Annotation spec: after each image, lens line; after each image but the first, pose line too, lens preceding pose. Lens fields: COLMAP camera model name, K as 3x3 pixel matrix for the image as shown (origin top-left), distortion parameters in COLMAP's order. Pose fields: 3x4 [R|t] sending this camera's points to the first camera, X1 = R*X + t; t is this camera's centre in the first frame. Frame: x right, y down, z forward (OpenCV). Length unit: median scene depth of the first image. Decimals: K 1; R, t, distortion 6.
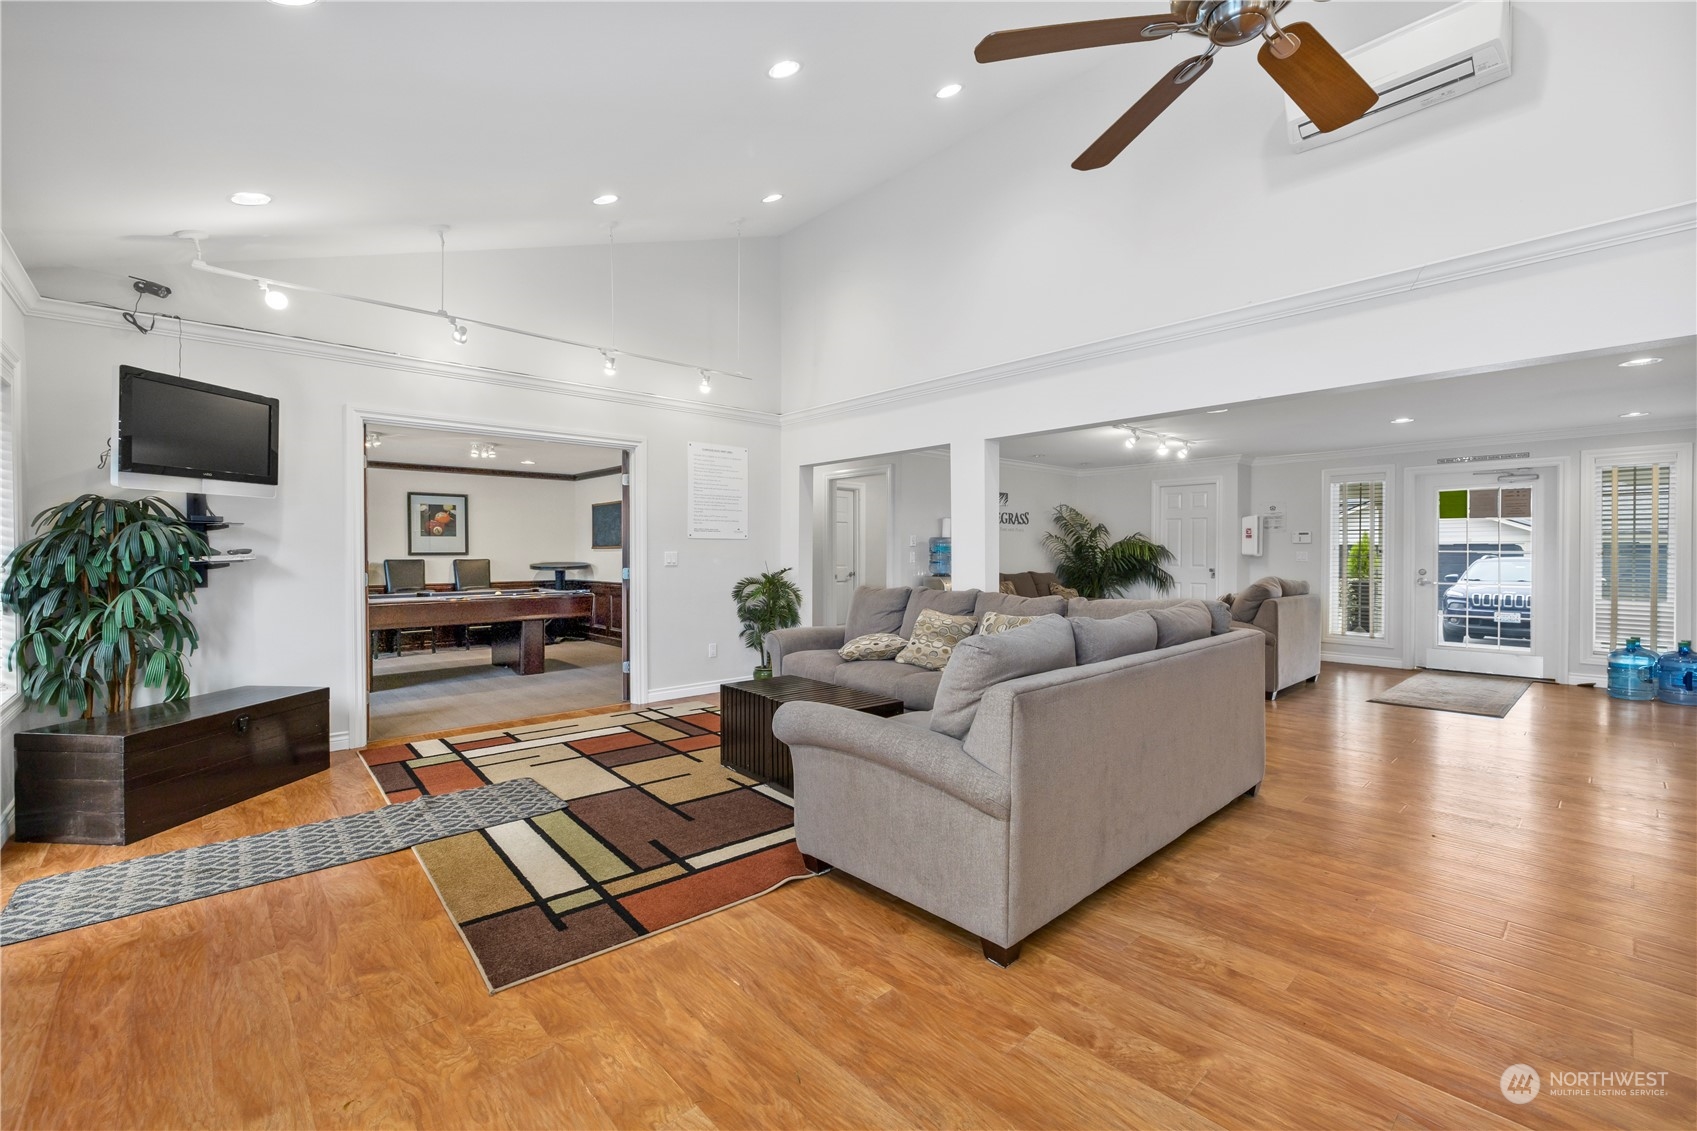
lens RADIAL K [[698.5, 0, 847.9], [0, 698.5, 558.8], [0, 0, 1]] dist [-0.000065, -0.000014]
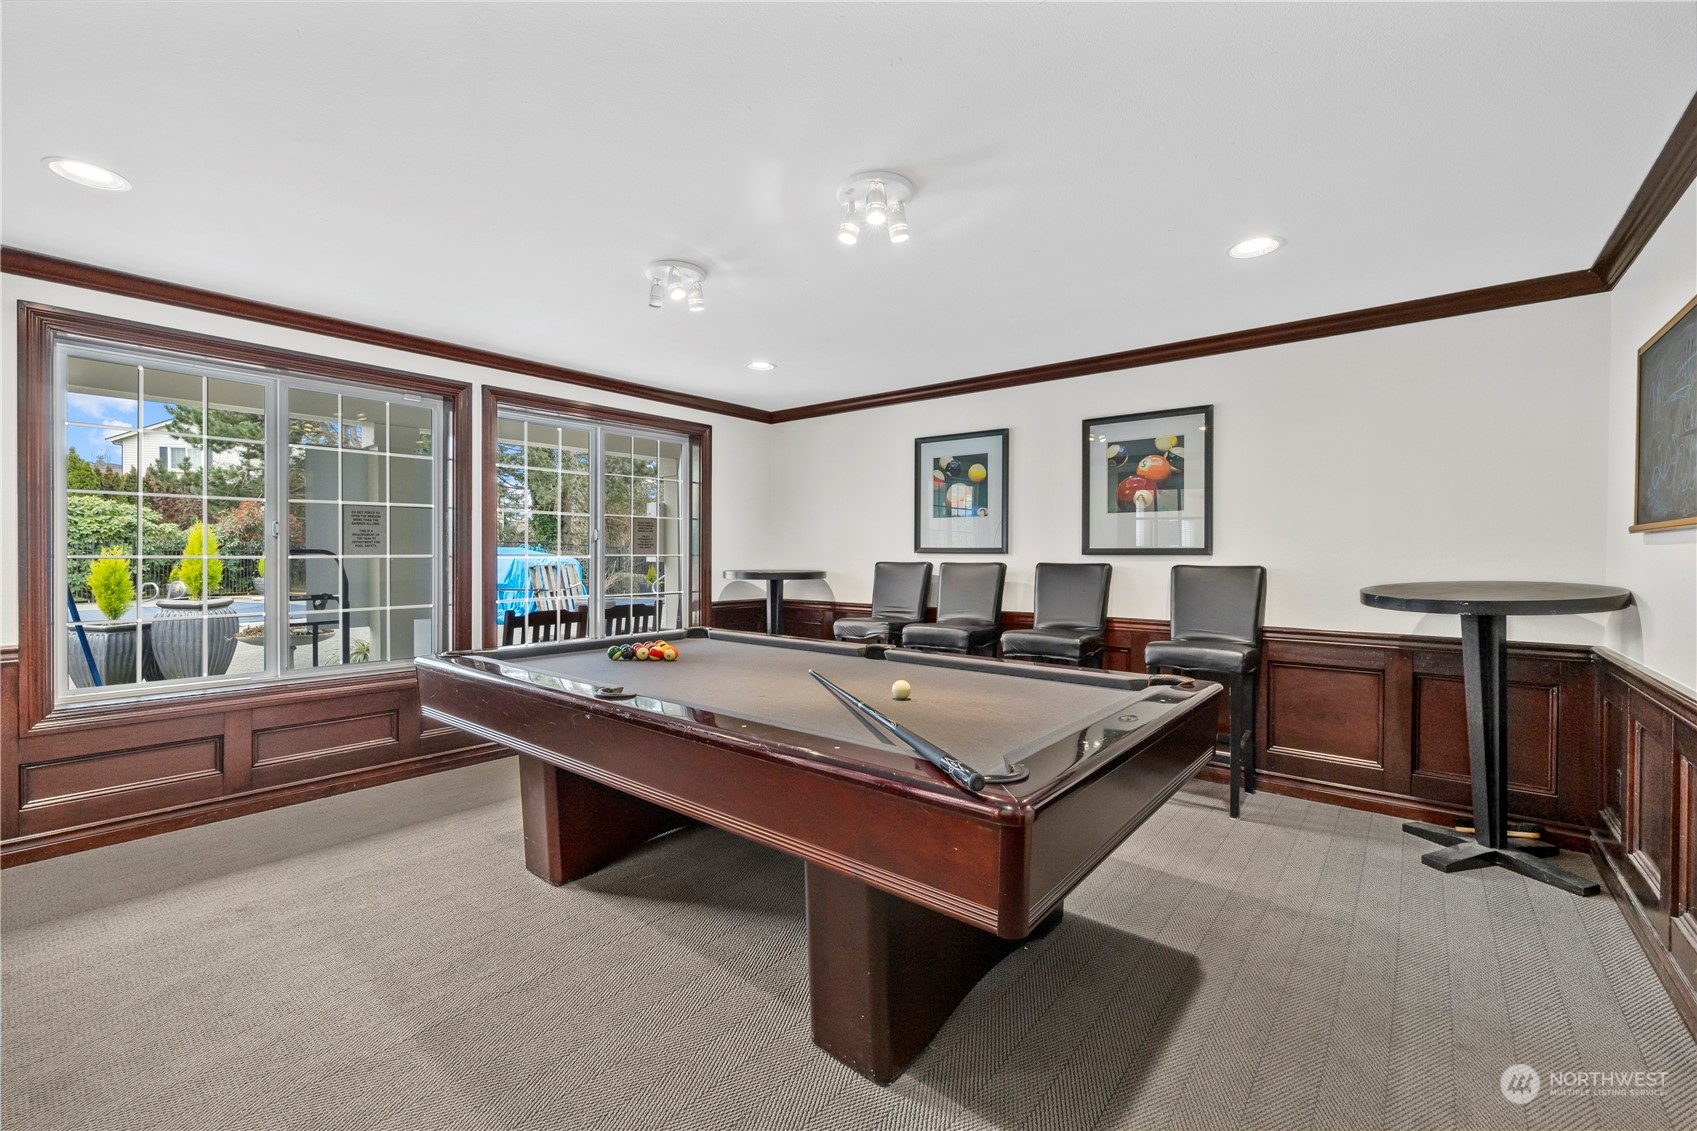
lens RADIAL K [[698.5, 0, 846.3], [0, 698.5, 556.4], [0, 0, 1]] dist [-0.000065, -0.000014]
pose [[0.158671, 0.008738, -0.987293, -0.182874], [-0.012710, 0.999896, 0.006807, -0.004735], [0.987250, 0.011469, 0.158766, 0.742329]]
